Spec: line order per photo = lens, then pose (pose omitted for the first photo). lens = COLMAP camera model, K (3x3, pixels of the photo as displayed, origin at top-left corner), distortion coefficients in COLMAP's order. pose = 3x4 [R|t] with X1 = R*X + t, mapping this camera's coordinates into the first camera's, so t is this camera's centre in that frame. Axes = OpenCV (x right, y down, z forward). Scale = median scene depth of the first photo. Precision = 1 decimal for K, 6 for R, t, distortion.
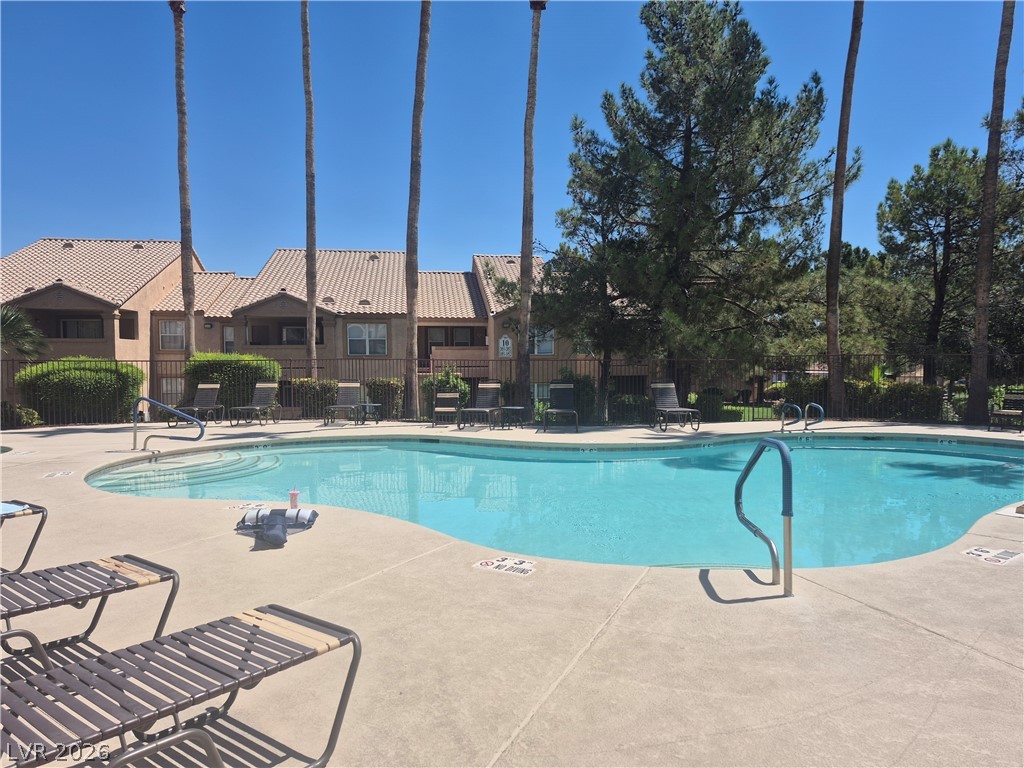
lens RADIAL K [[694.2, 0, 522.7], [0, 694.2, 396.8], [0, 0, 1]] dist [0.056473, -0.060307]
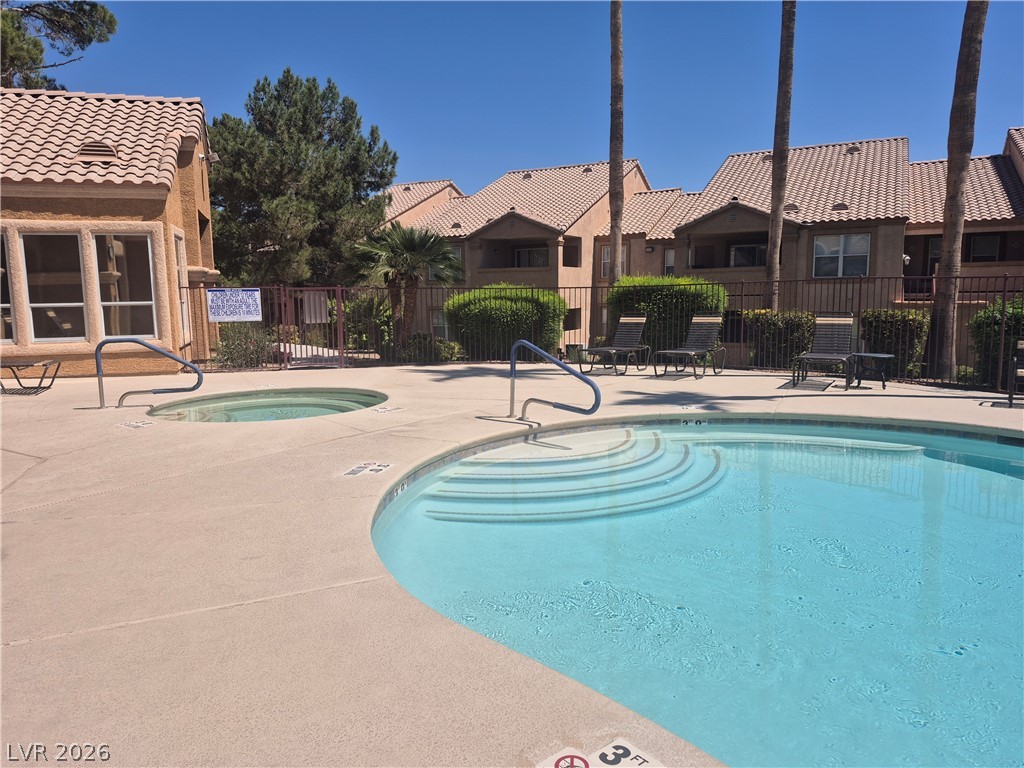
lens RADIAL K [[694.2, 0, 509.5], [0, 694.2, 390.4], [0, 0, 1]] dist [0.056473, -0.060307]
pose [[0.808484, 0.073879, -0.583862, -0.103159], [-0.019437, 0.994900, 0.098975, -0.010407], [0.588197, -0.068672, 0.805797, 0.288558]]
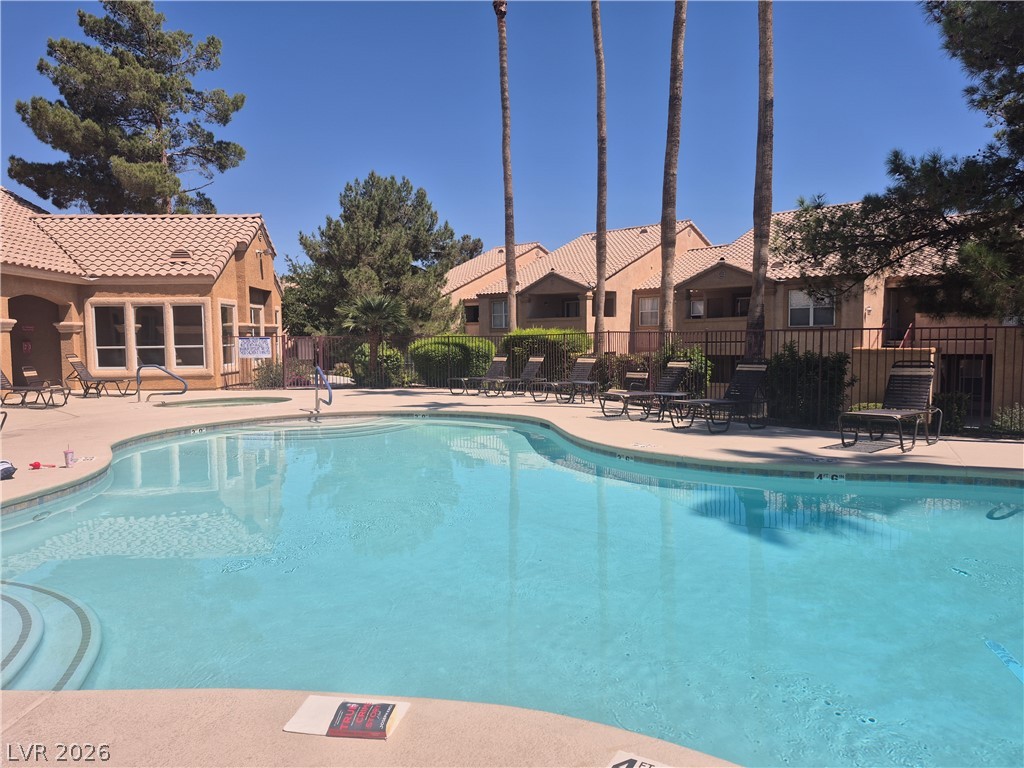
lens RADIAL K [[694.2, 0, 536.8], [0, 694.2, 398.4], [0, 0, 1]] dist [0.056473, -0.060307]
pose [[0.651586, 0.060371, -0.756169, 0.384500], [-0.029231, 0.998086, 0.054498, -0.013652], [0.758012, -0.013407, 0.652103, 0.311442]]
